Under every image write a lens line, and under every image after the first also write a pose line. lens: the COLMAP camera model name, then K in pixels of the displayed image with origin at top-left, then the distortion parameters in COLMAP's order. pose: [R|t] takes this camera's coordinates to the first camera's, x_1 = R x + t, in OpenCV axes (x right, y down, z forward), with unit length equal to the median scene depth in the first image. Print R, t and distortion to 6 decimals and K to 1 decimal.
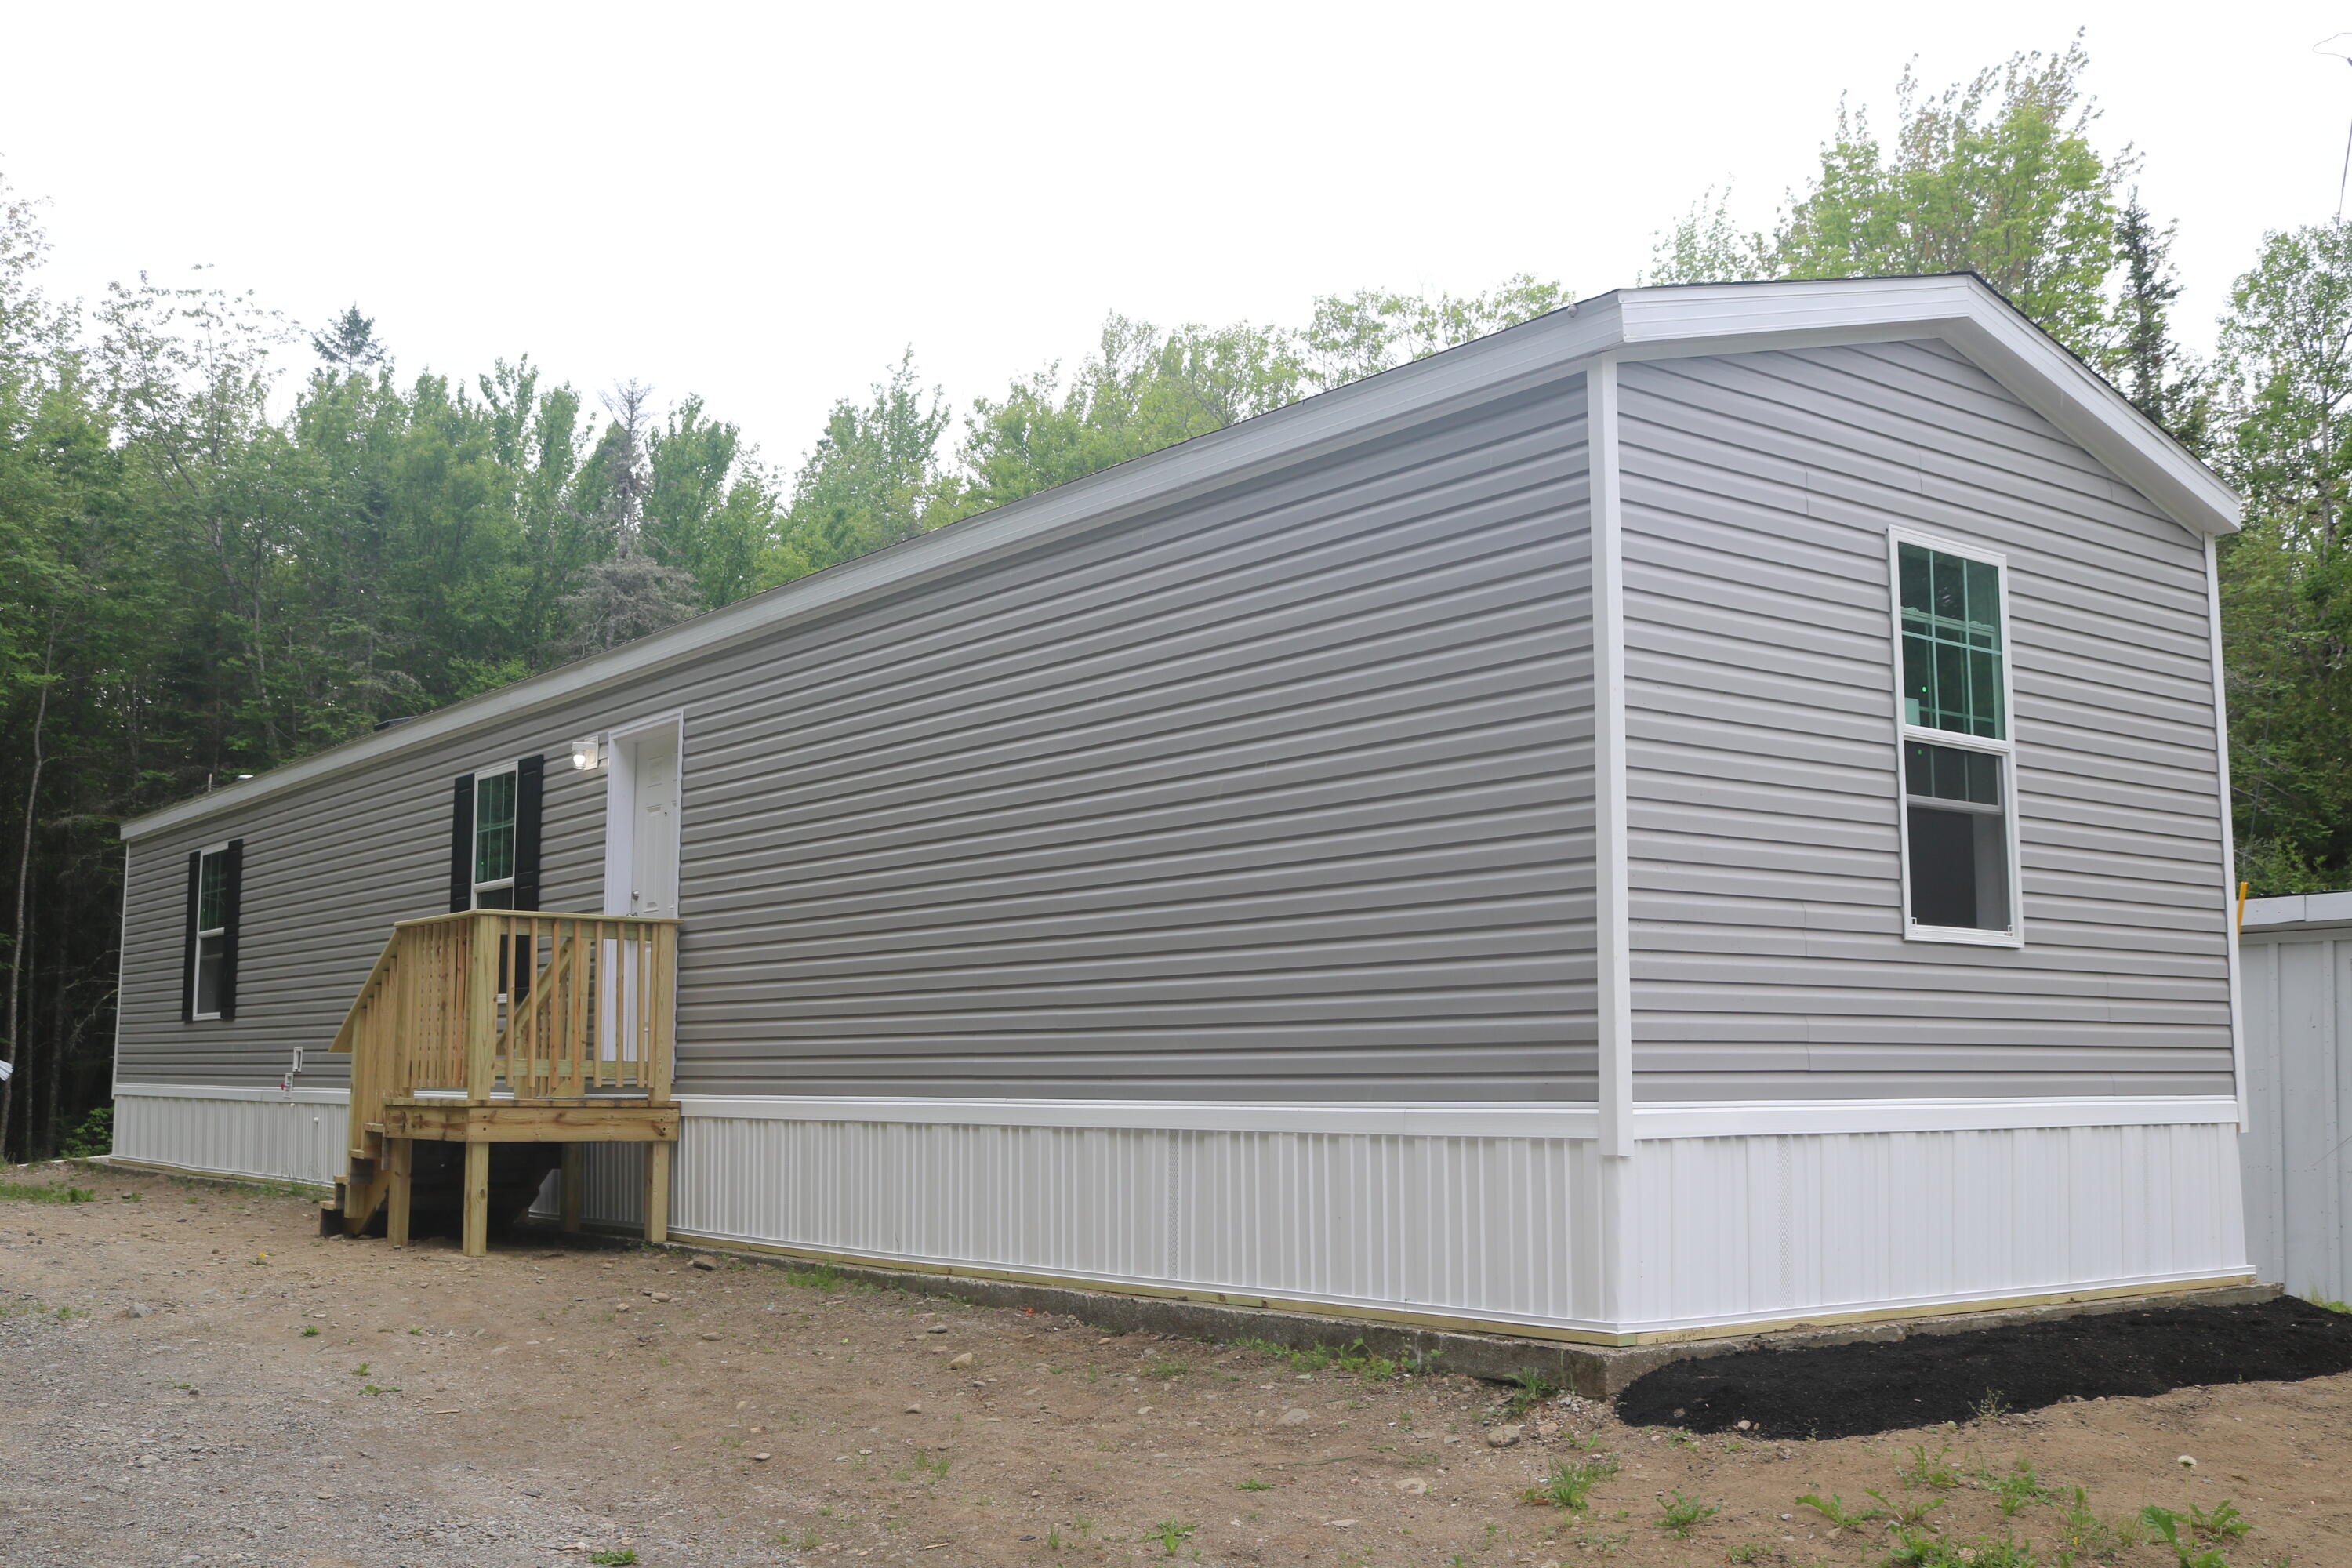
lens RADIAL K [[2345.4, 0, 1177.6], [0, 2345.4, 769.9], [0, 0, 1]] dist [-0.081203, 0.000000]
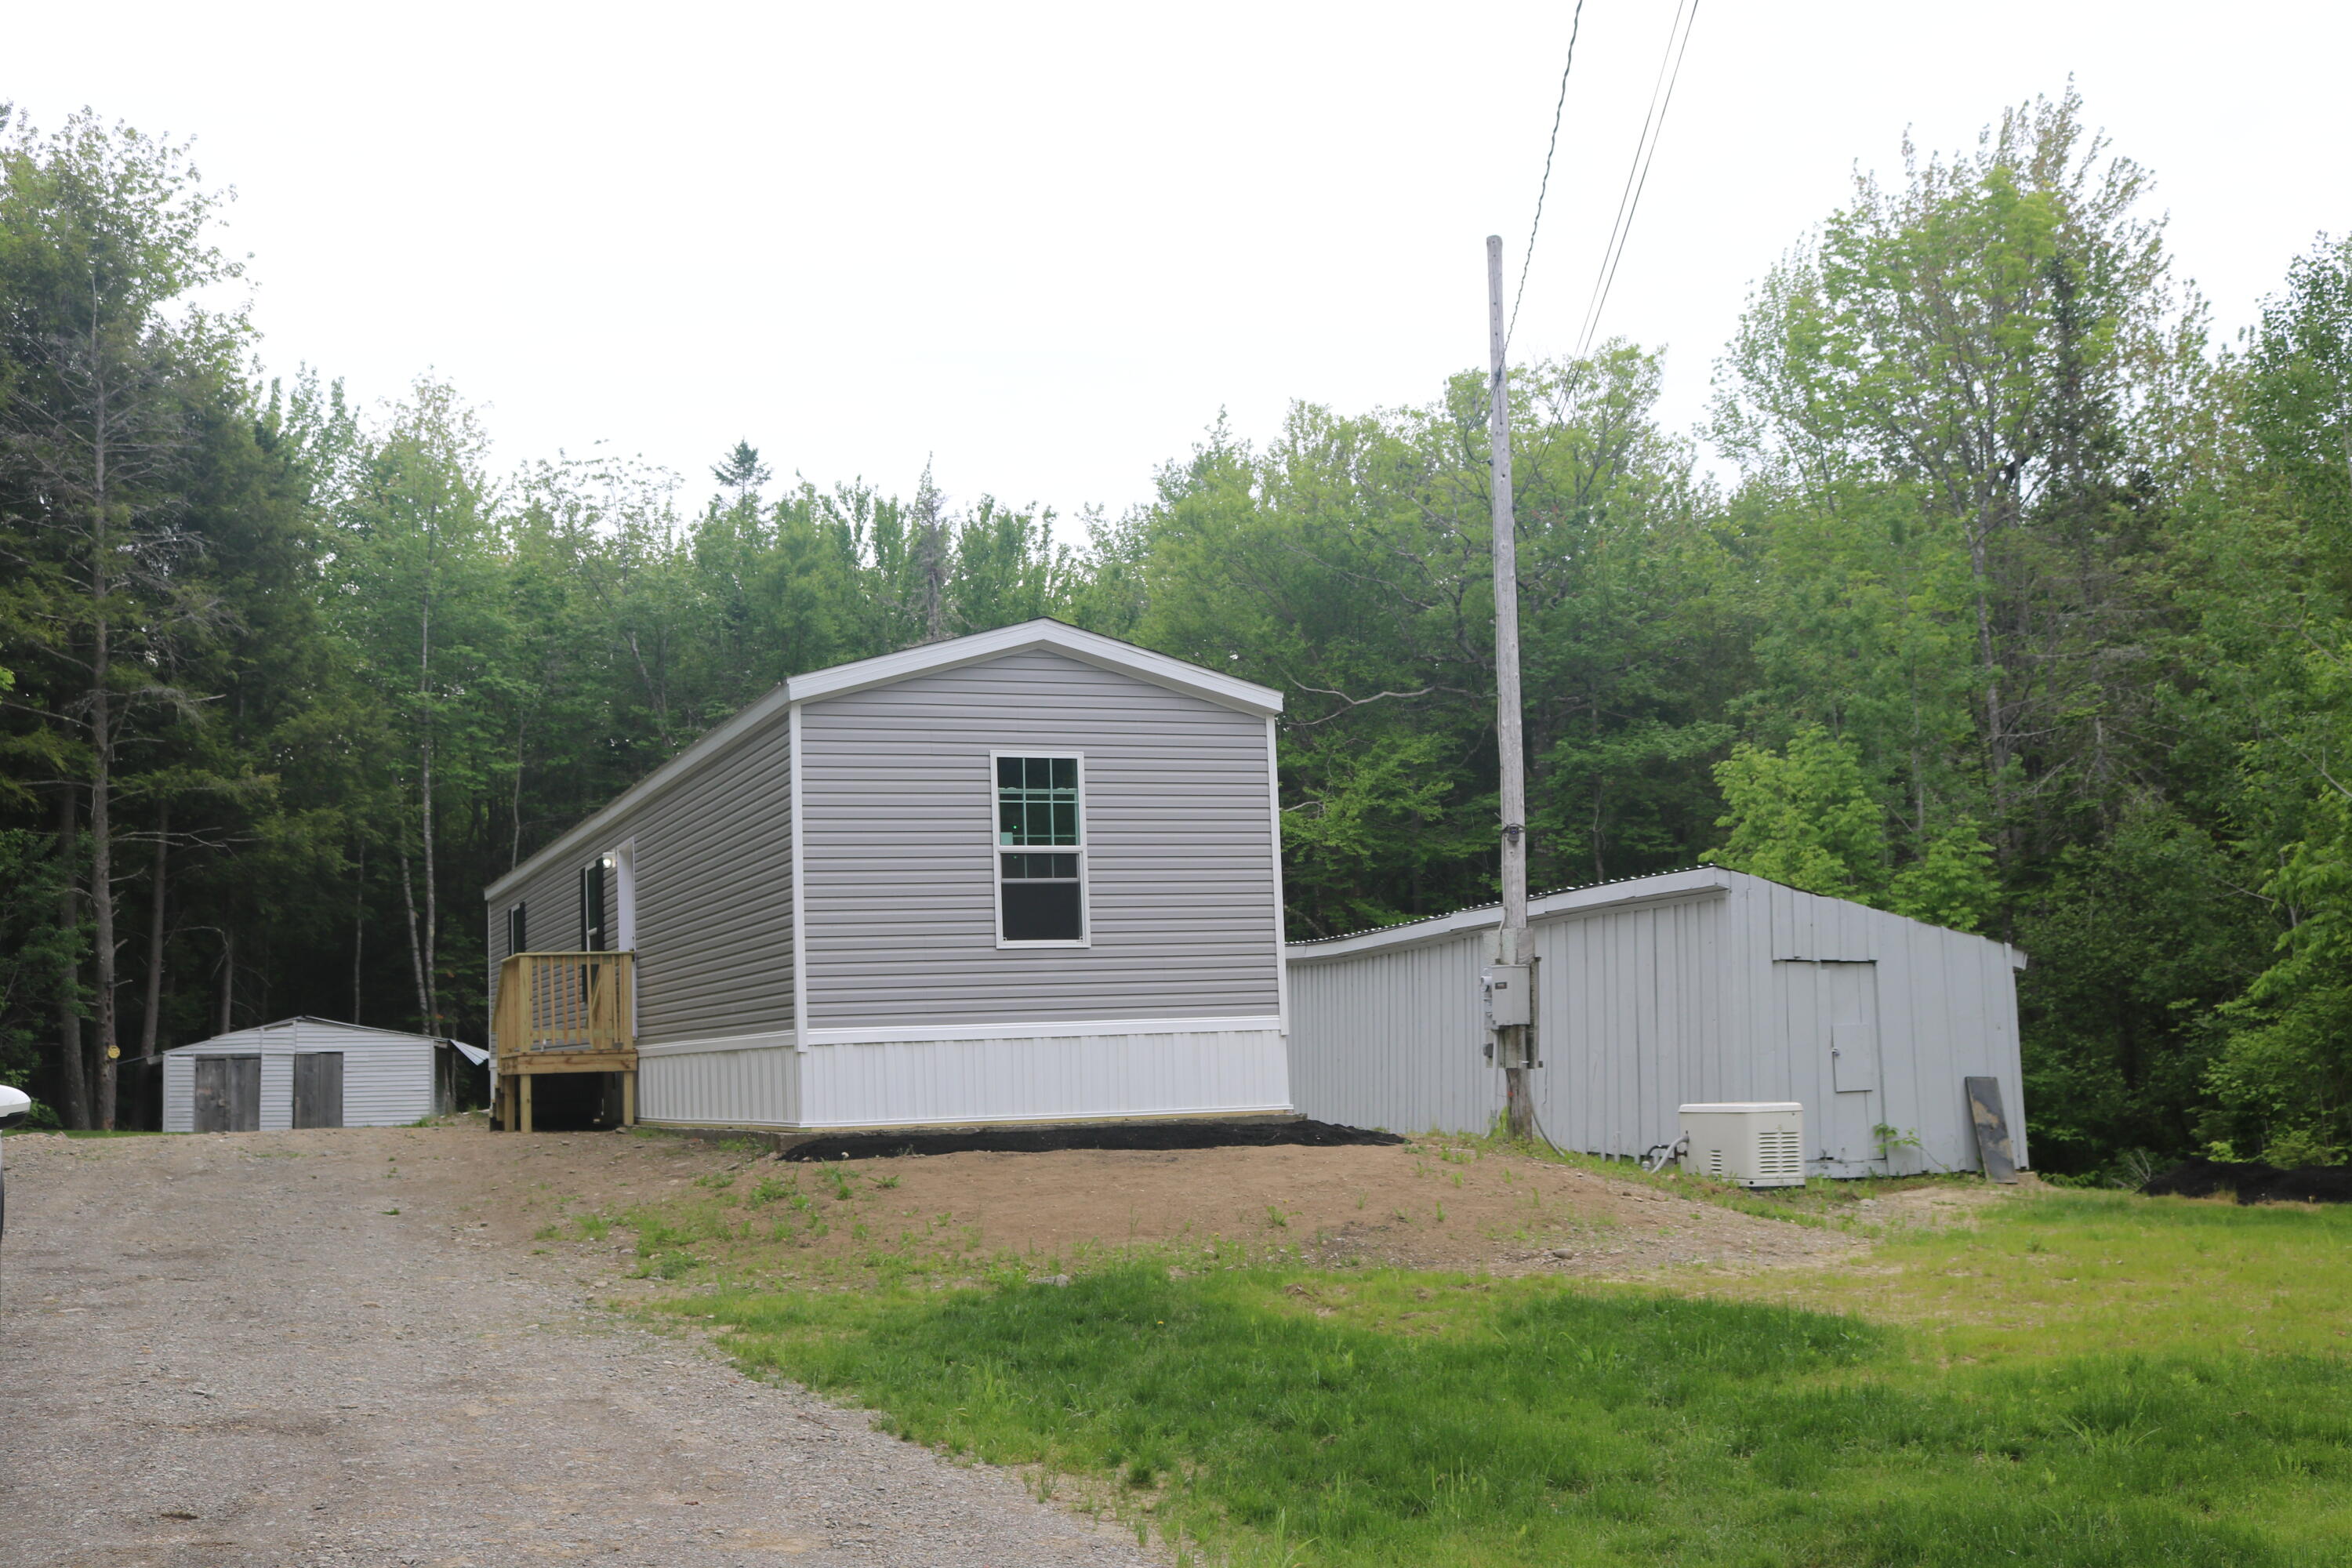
lens RADIAL K [[2345.4, 0, 1173.9], [0, 2345.4, 803.1], [0, 0, 1]] dist [-0.081203, 0.000000]
pose [[0.966438, -0.065689, -0.248360, 0.703753], [0.073451, 0.997054, 0.022106, -0.065940], [0.246176, -0.039607, 0.968415, -0.715125]]
